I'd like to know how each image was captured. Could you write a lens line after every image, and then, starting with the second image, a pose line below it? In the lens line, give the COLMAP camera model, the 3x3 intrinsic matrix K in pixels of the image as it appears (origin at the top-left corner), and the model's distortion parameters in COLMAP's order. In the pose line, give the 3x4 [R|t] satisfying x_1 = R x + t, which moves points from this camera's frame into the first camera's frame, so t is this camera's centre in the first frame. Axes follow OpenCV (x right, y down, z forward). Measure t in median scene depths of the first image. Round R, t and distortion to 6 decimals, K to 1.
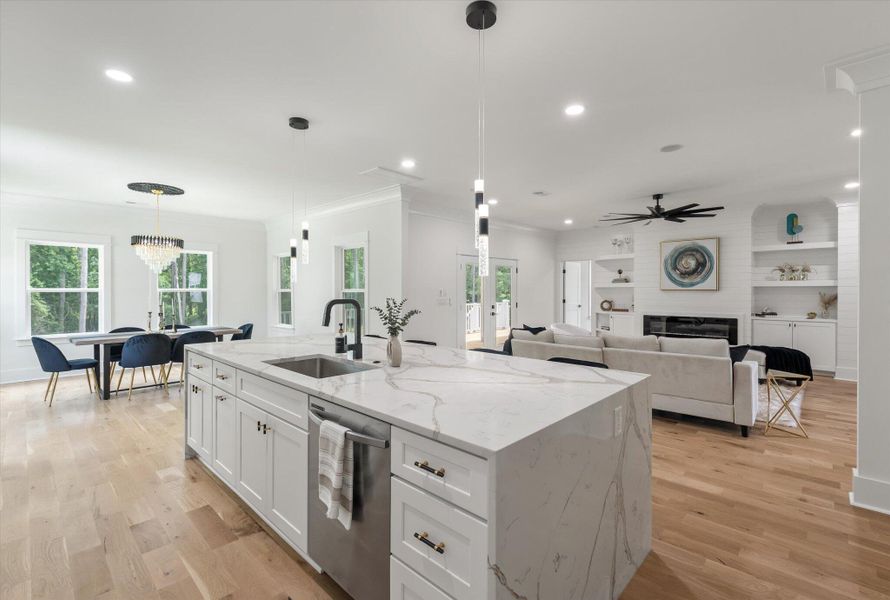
lens RADIAL K [[403.7, 0, 448.9], [0, 403.7, 294.1], [0, 0, 1]] dist [0.000536, -0.000012]
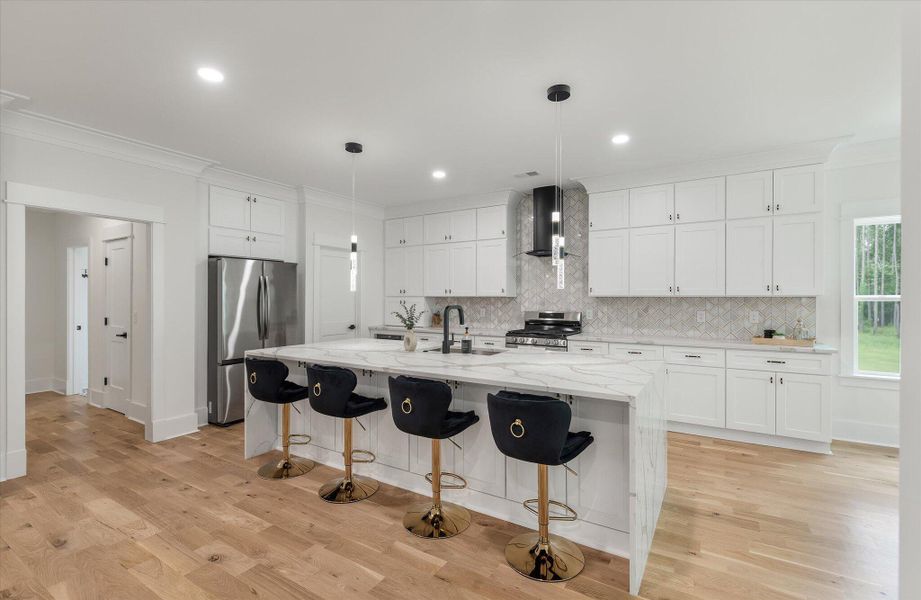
lens RADIAL K [[408.2, 0, 467.1], [0, 408.2, 297.8], [0, 0, 1]] dist [-0.004443, -0.000471]
pose [[-0.979246, 0.001847, -0.202667, -0.020593], [-0.000350, 0.999942, 0.010801, -0.016644], [0.202675, 0.010648, -0.979188, 1.404298]]
